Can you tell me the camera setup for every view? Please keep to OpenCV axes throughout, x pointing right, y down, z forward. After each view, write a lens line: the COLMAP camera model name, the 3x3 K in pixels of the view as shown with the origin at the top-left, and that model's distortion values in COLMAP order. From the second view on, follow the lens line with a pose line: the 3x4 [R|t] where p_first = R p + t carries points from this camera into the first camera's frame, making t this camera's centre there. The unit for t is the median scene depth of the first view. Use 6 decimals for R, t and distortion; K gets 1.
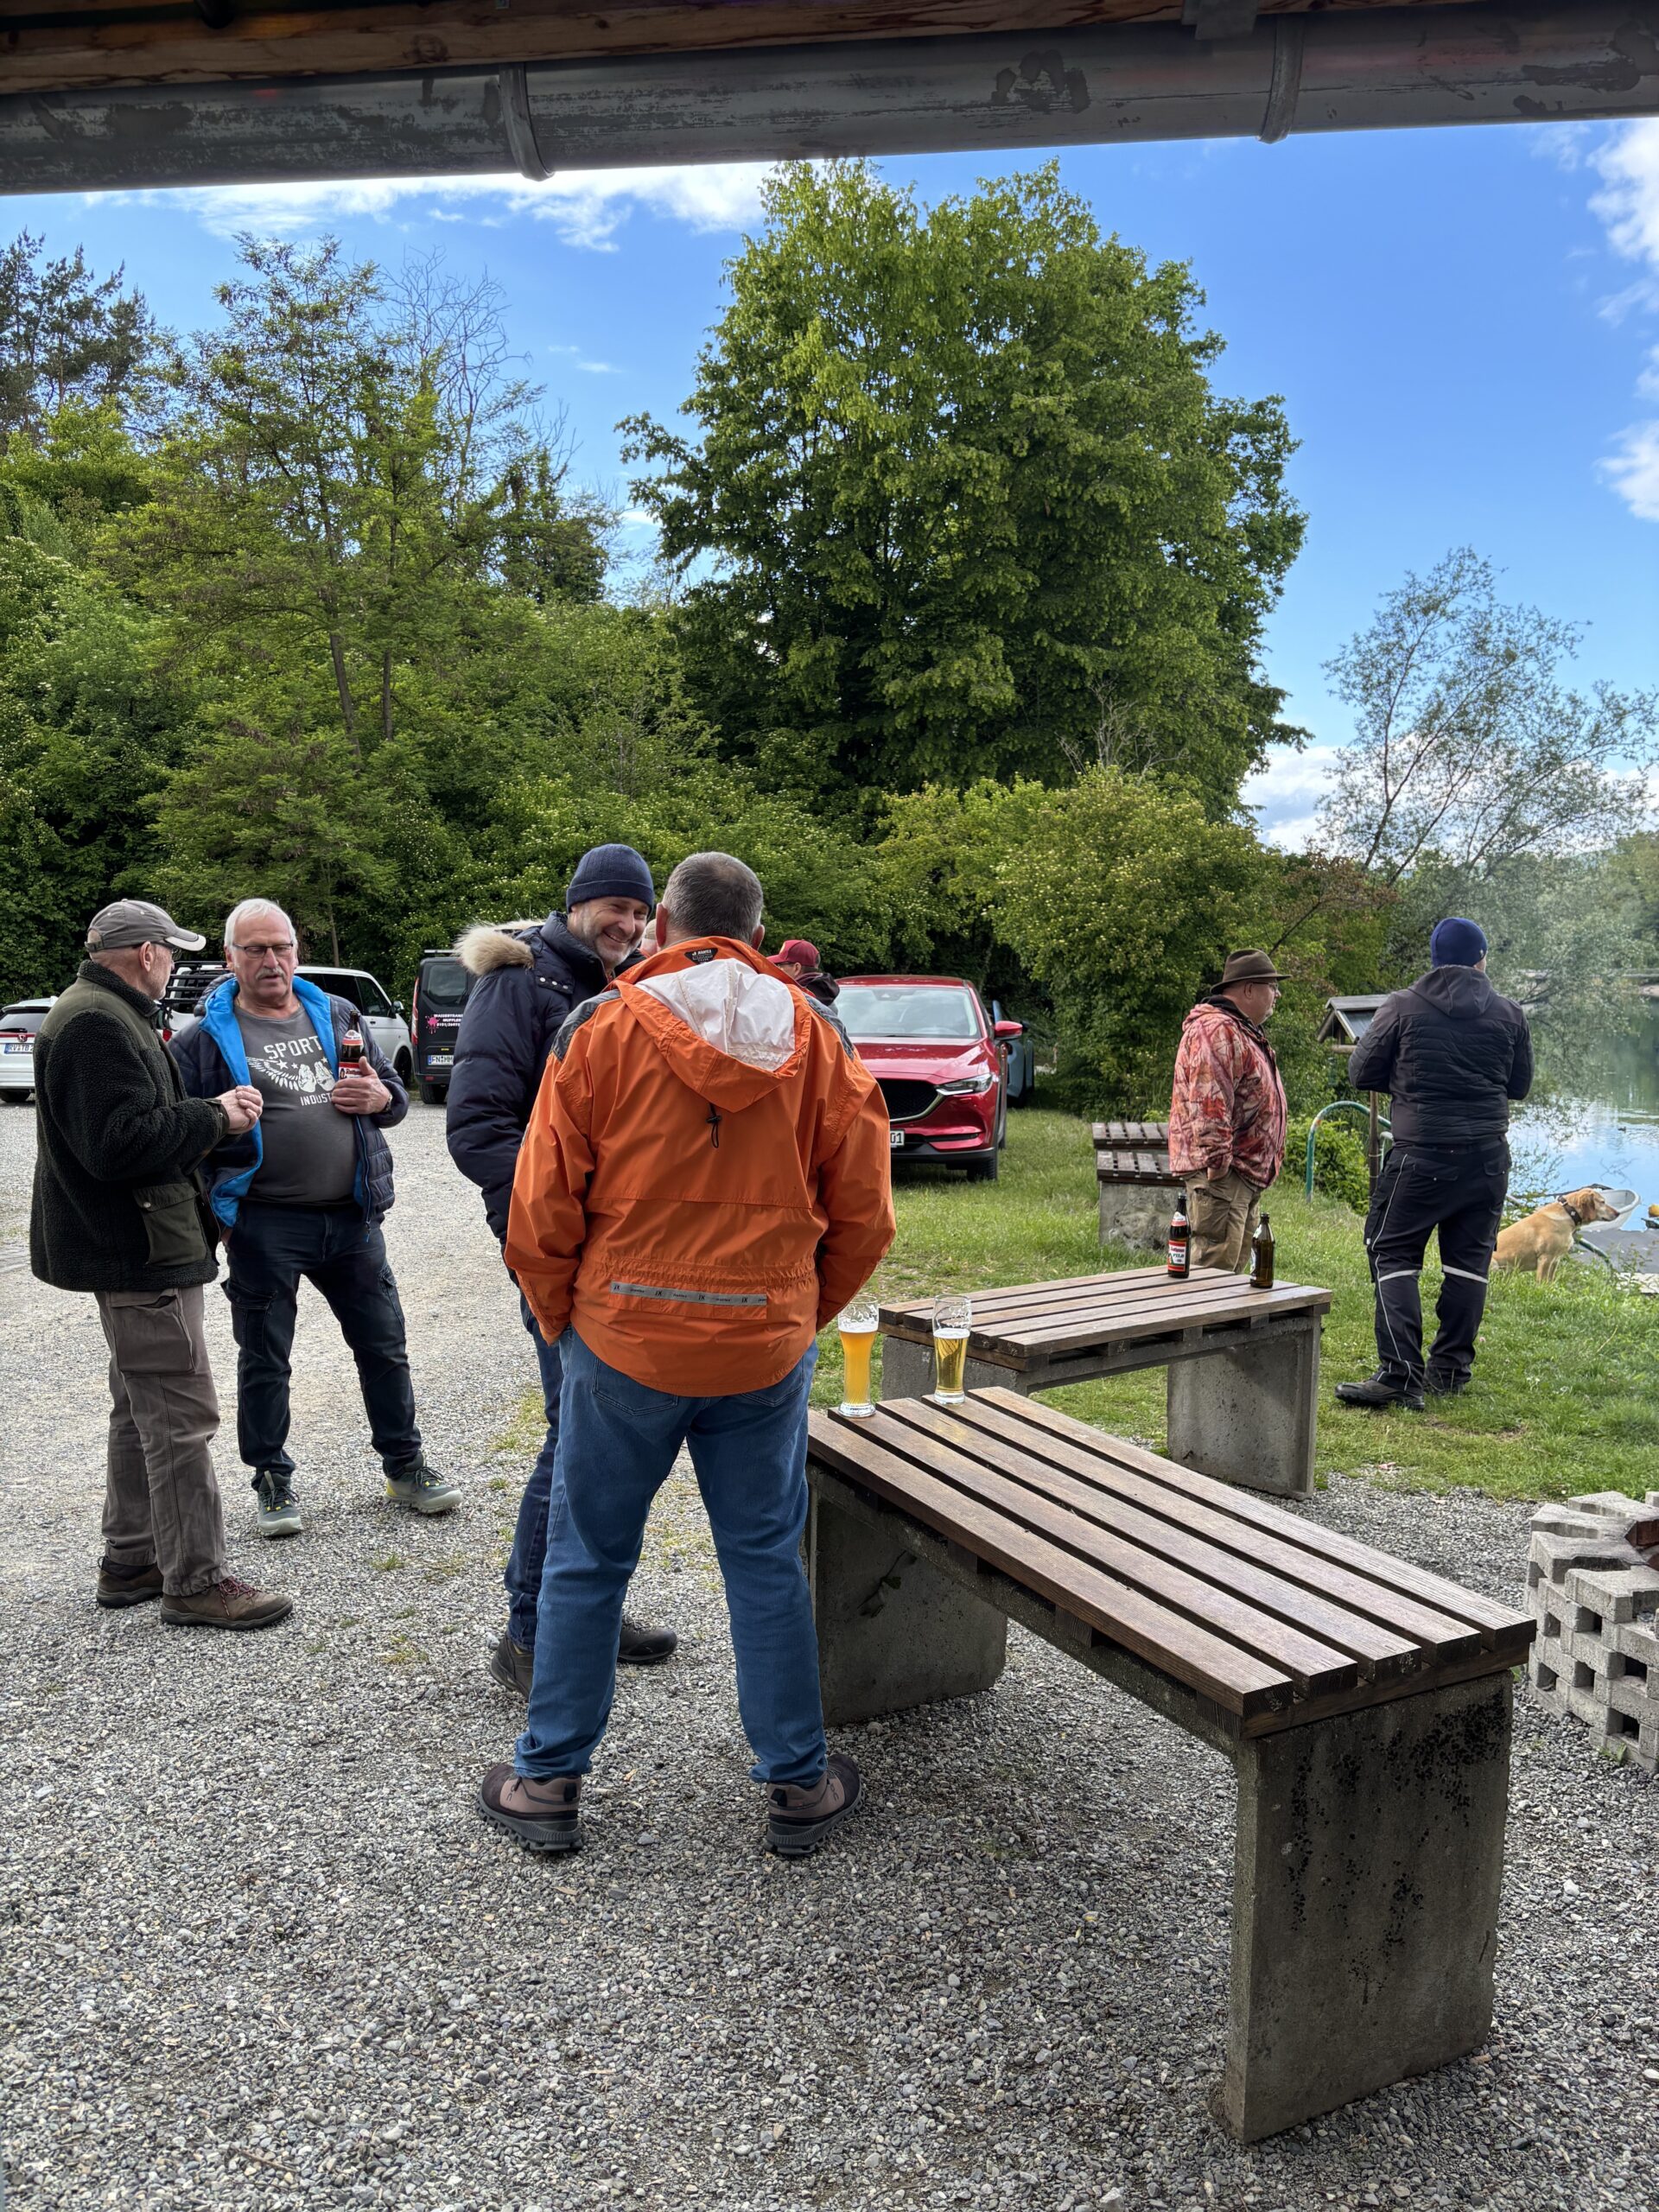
lens RADIAL K [[1660.7, 0, 817.1], [0, 1660.7, 1119.1], [0, 0, 1]] dist [0.023480, -0.033442]
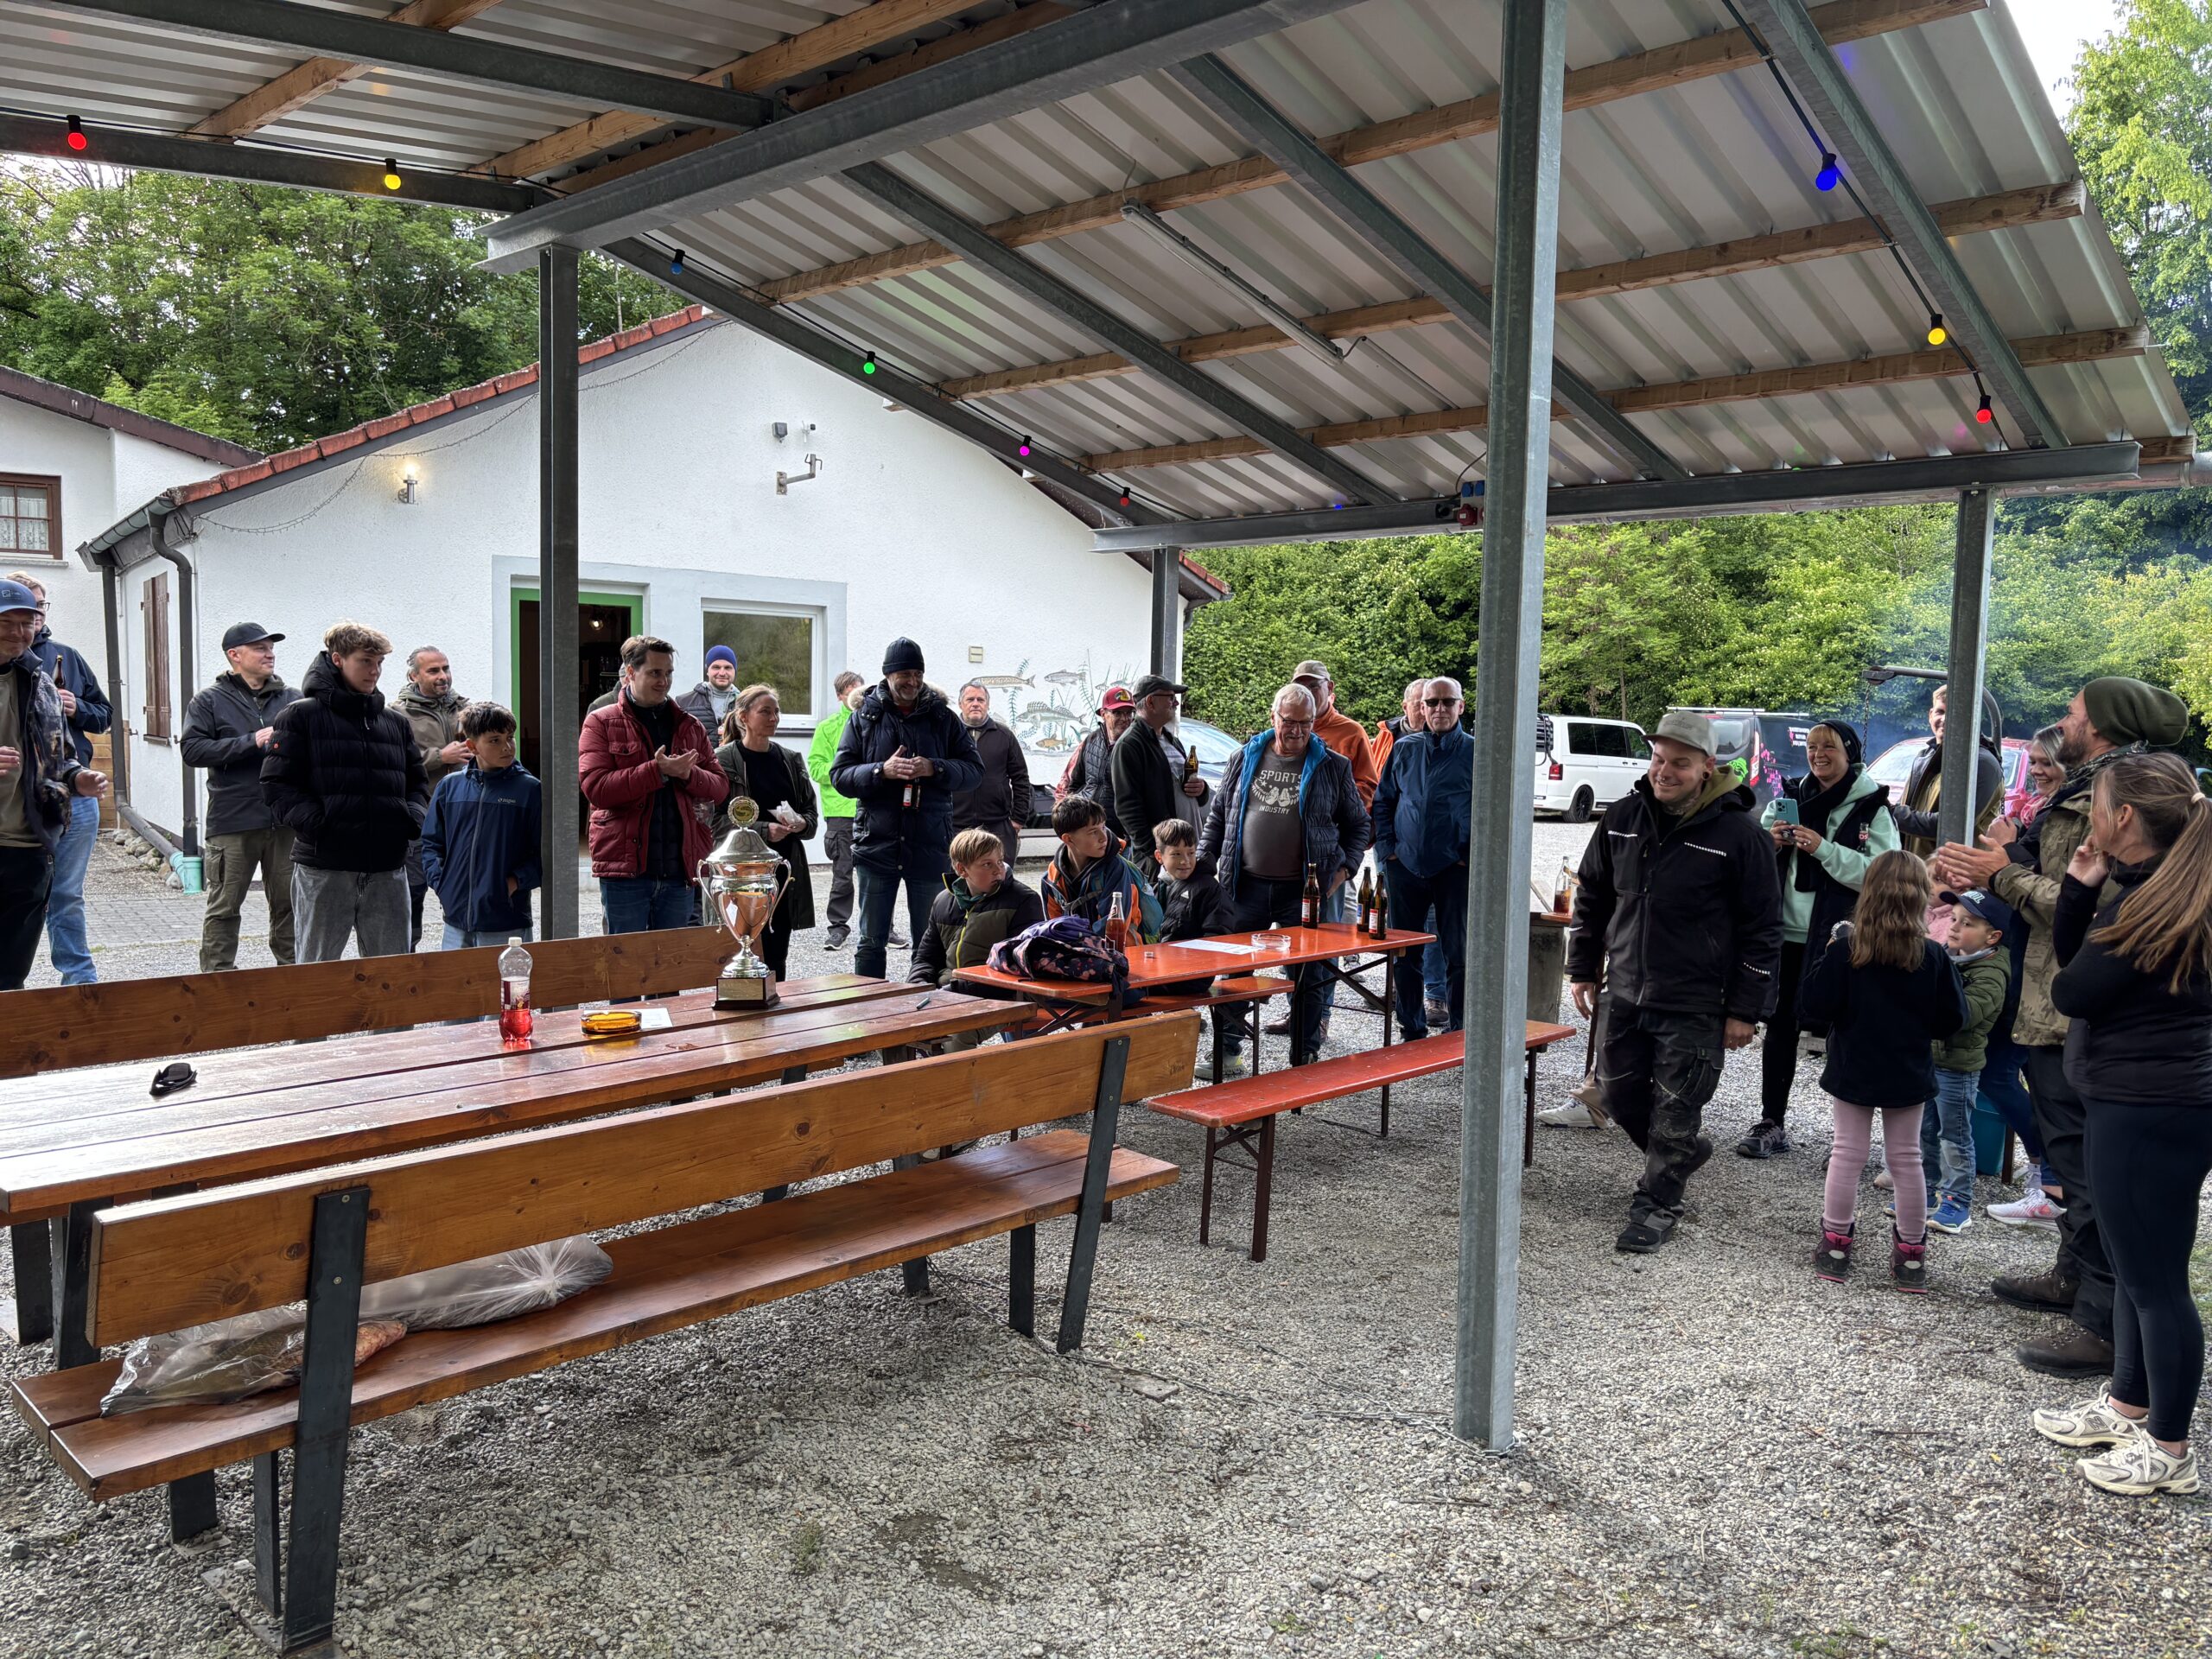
lens RADIAL K [[1660.7, 0, 1106.3], [0, 1660.7, 845.9], [0, 0, 1]] dist [0.023480, -0.033442]
pose [[0.800461, 0.073535, -0.594856, 0.149537], [-0.082712, 0.996503, 0.011885, 0.020764], [0.593650, 0.039688, 0.803744, -0.227451]]
